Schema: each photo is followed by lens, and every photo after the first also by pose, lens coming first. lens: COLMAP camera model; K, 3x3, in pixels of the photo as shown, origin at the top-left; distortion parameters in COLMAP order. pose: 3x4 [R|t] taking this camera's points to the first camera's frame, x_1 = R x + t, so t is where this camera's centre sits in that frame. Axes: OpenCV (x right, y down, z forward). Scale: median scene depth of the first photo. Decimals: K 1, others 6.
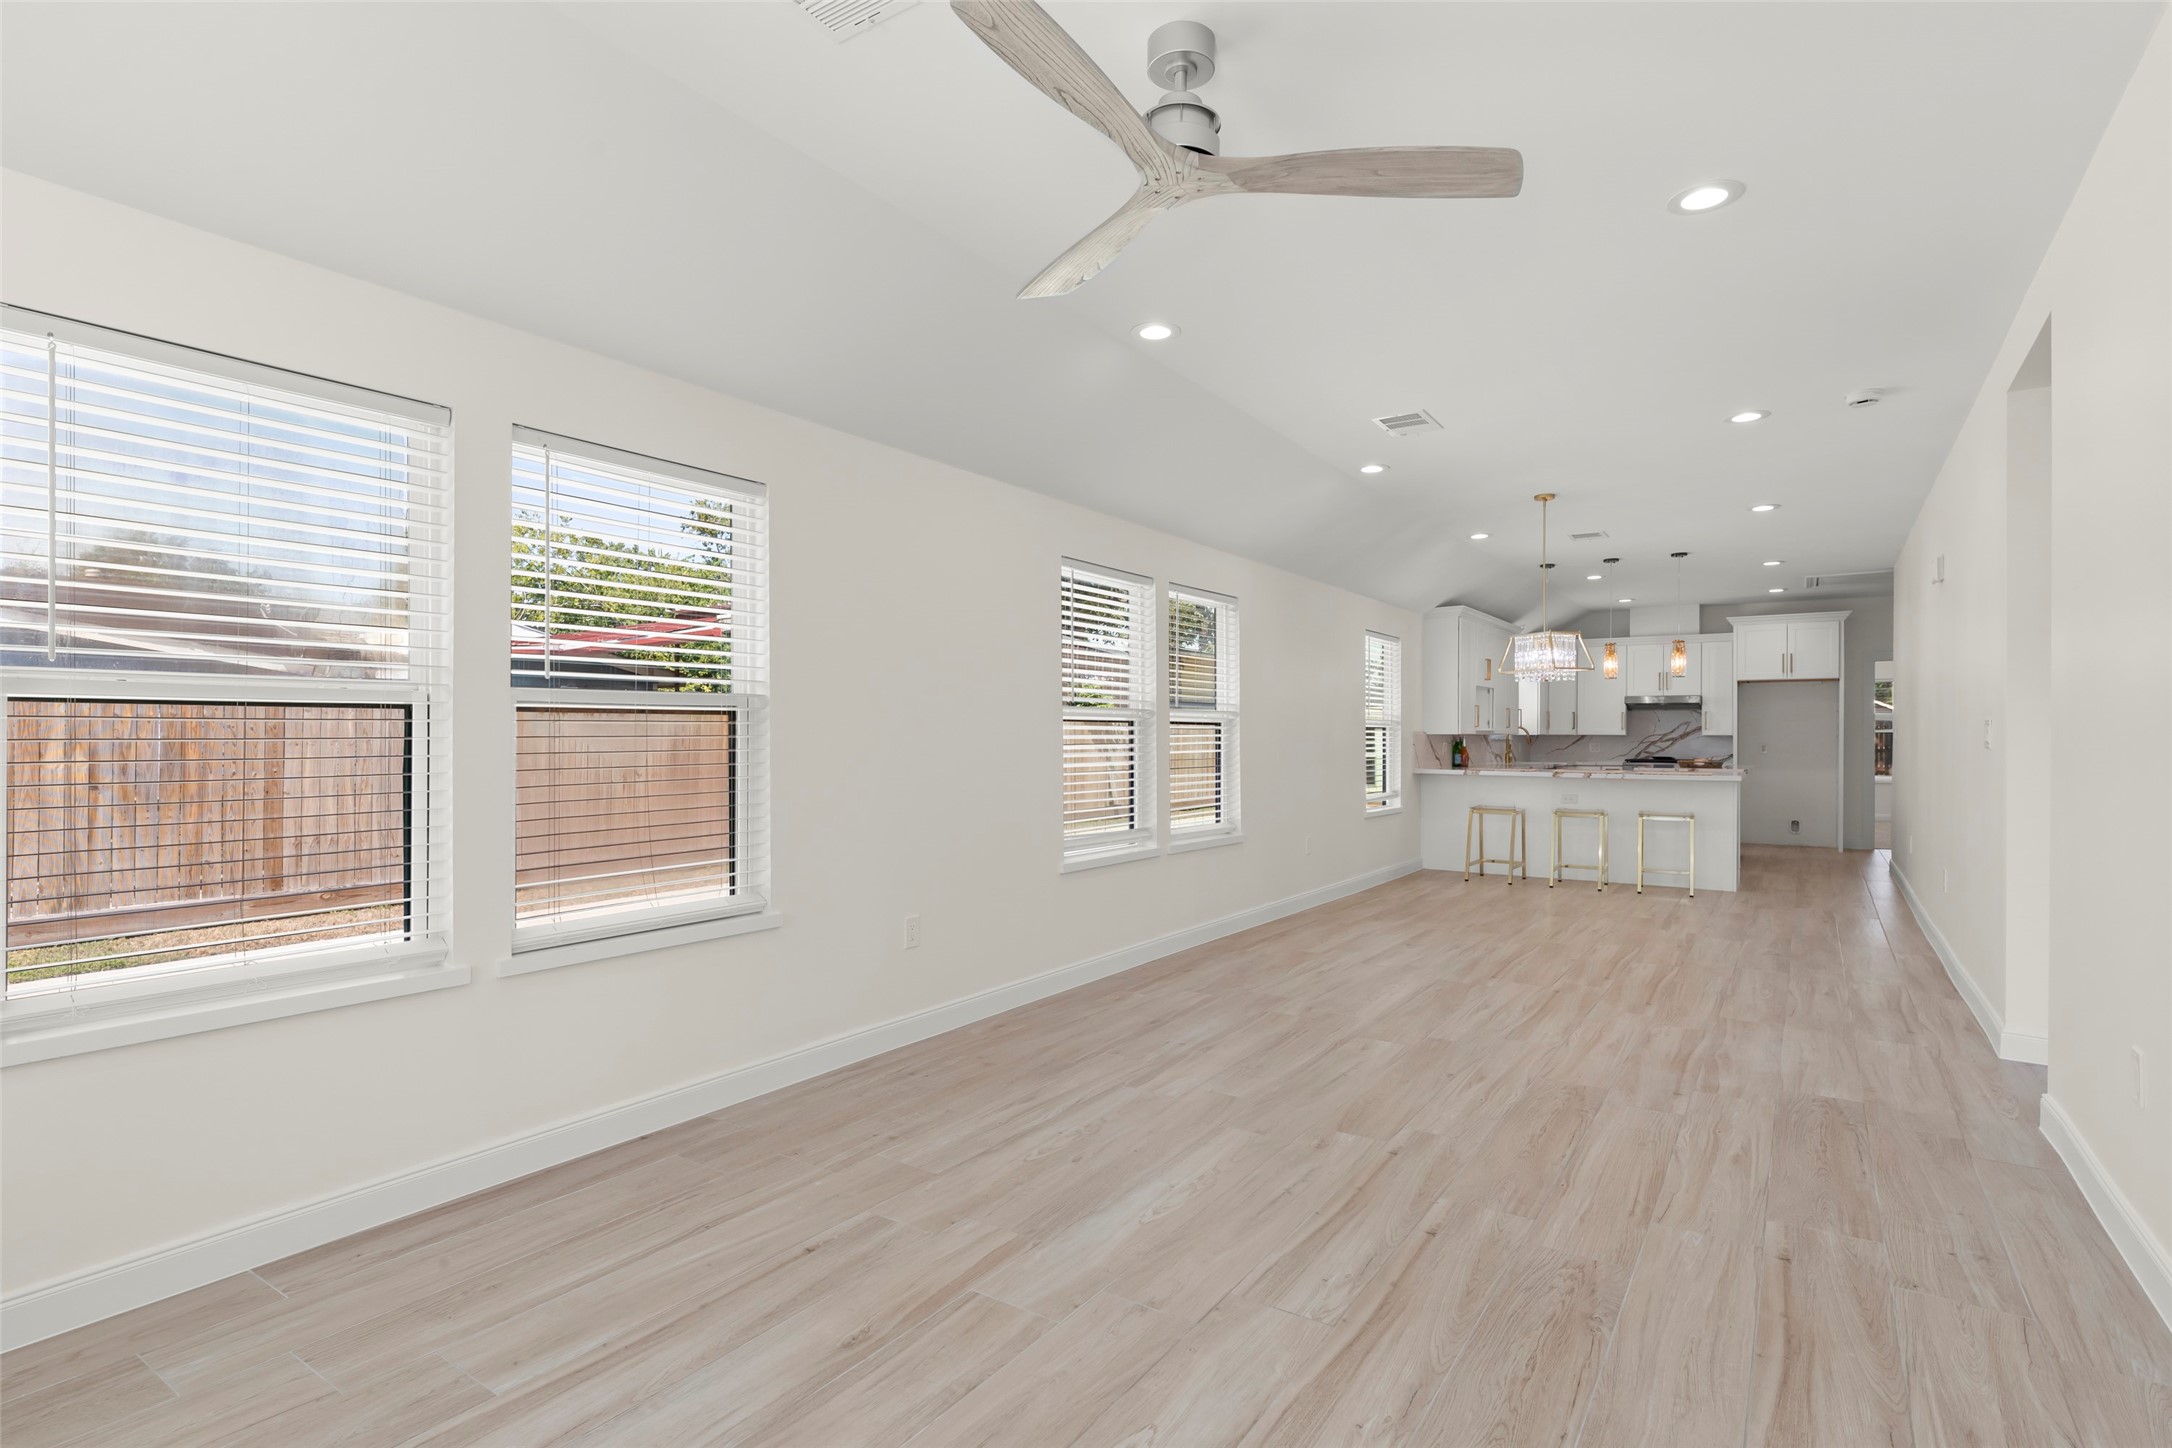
lens RADIAL K [[1075.0, 0, 1077.4], [0, 1075.0, 728.8], [0, 0, 1]] dist [0.000637, 0.000120]
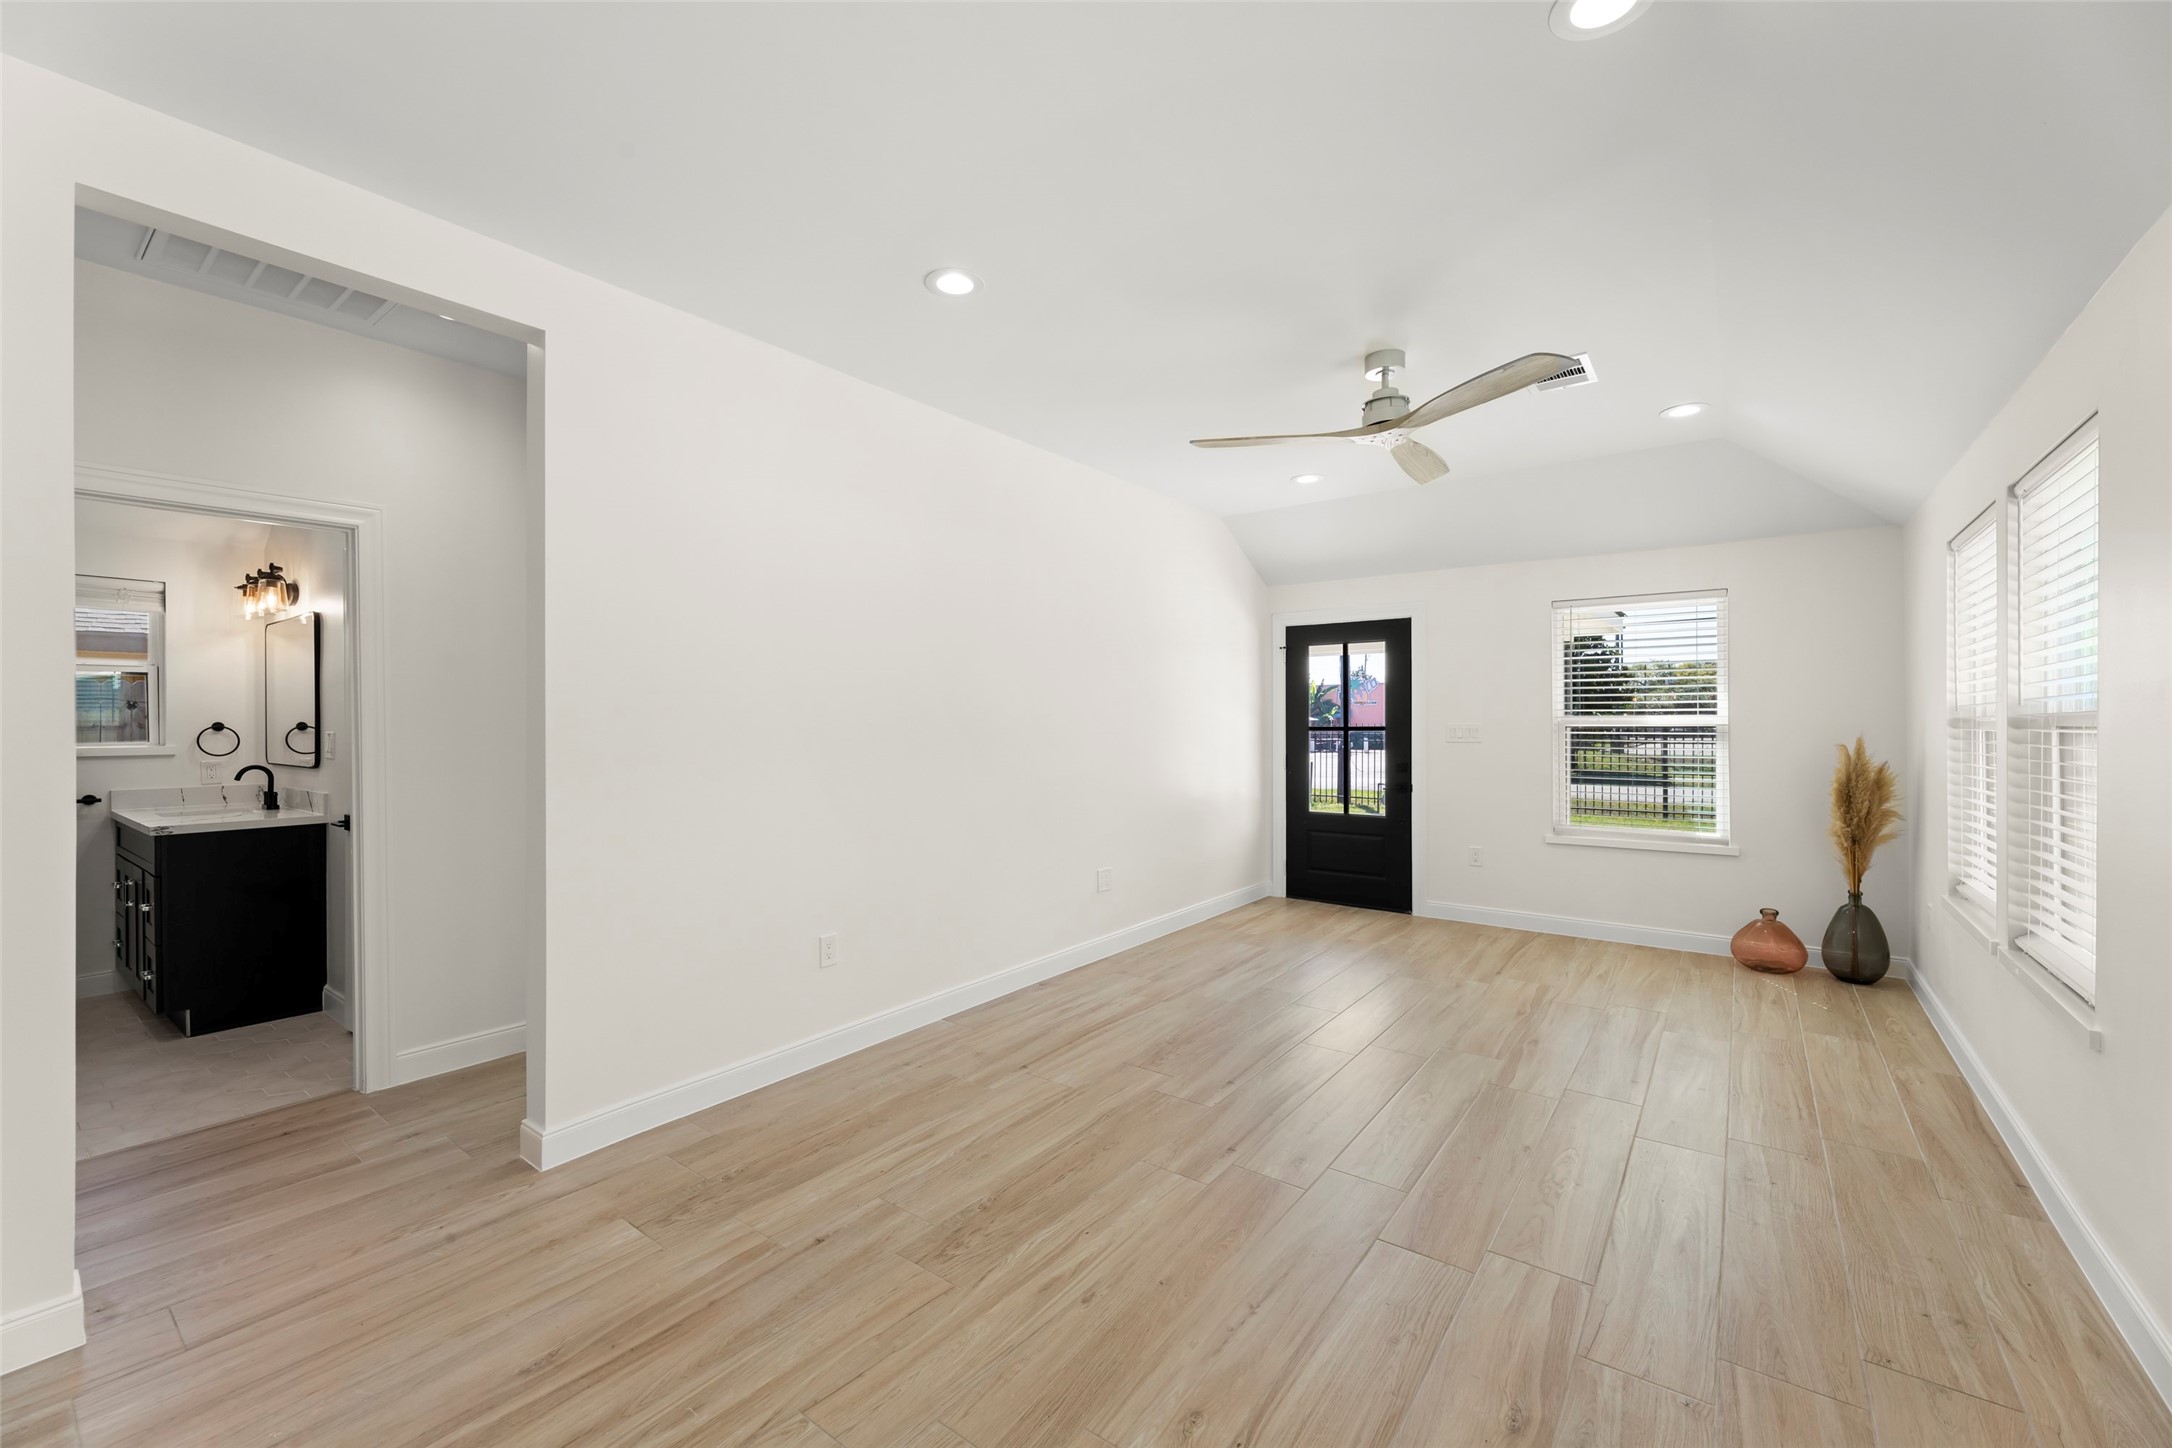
lens RADIAL K [[874.6, 0, 1077.4], [0, 874.6, 726.1], [0, 0, 1]] dist [0.000740, 0.000280]
pose [[-0.998448, 0.003015, 0.055617, 0.390002], [0.002769, 0.999986, -0.004492, -0.024499], [-0.055630, -0.004331, -0.998442, 1.846409]]
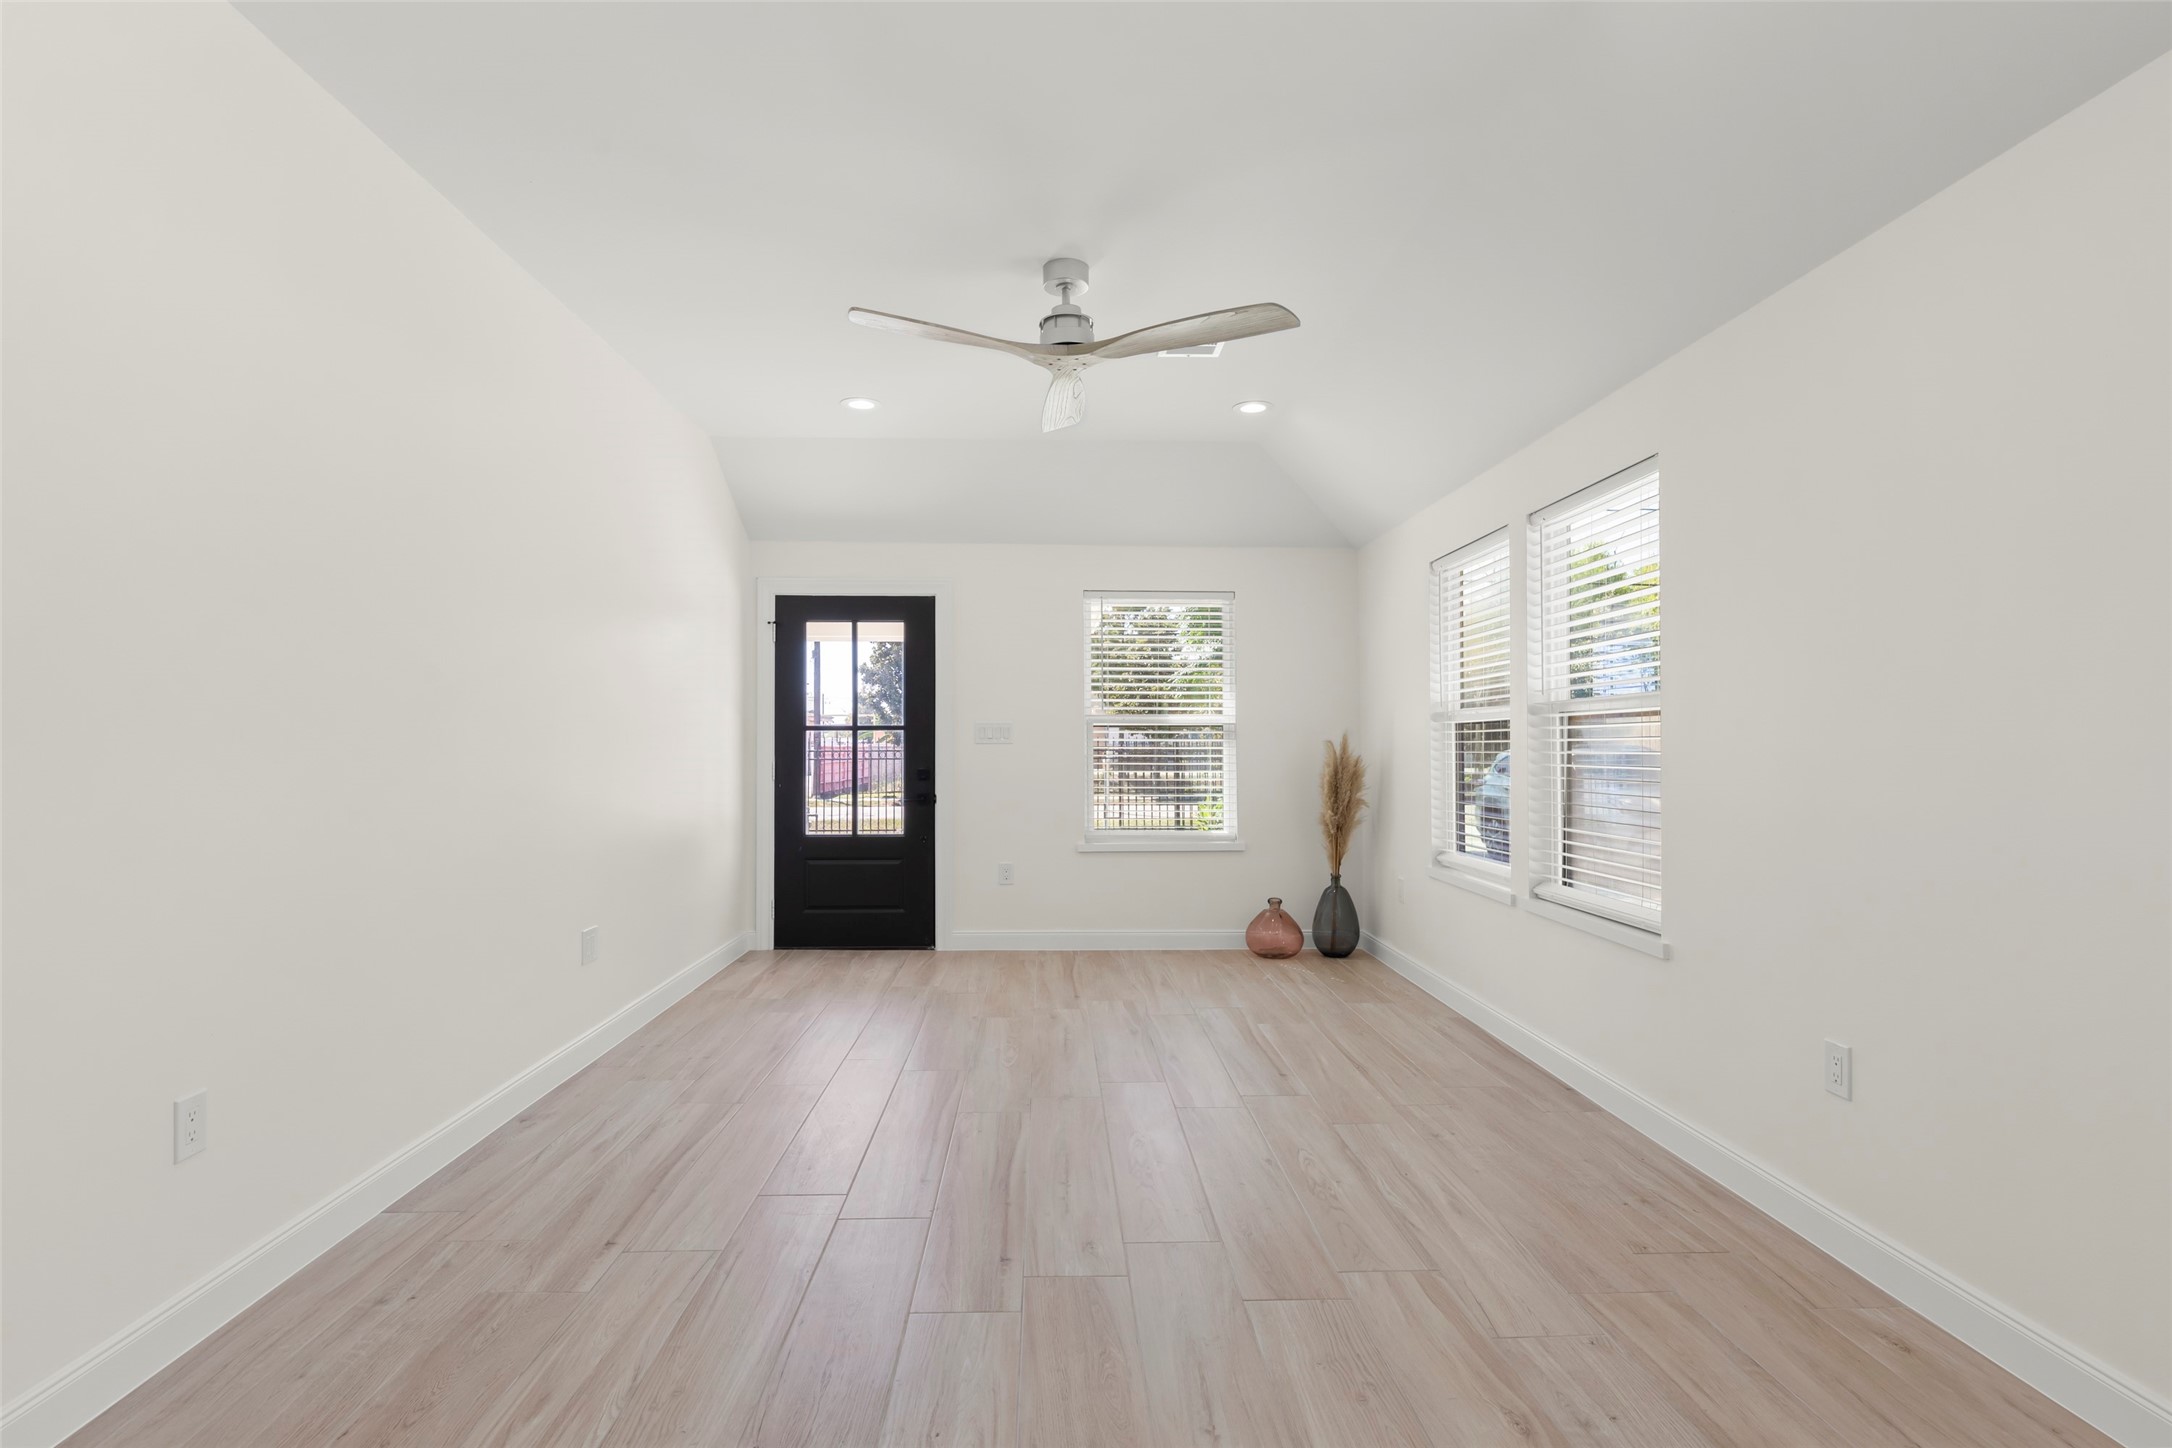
lens RADIAL K [[1075.0, 0, 1077.4], [0, 1075.0, 728.8], [0, 0, 1]] dist [0.000637, 0.000120]
pose [[-0.810336, -0.007441, -0.585919, 0.707556], [0.005199, 0.999789, -0.019888, 0.016169], [0.585943, -0.019162, -0.810126, 1.653366]]
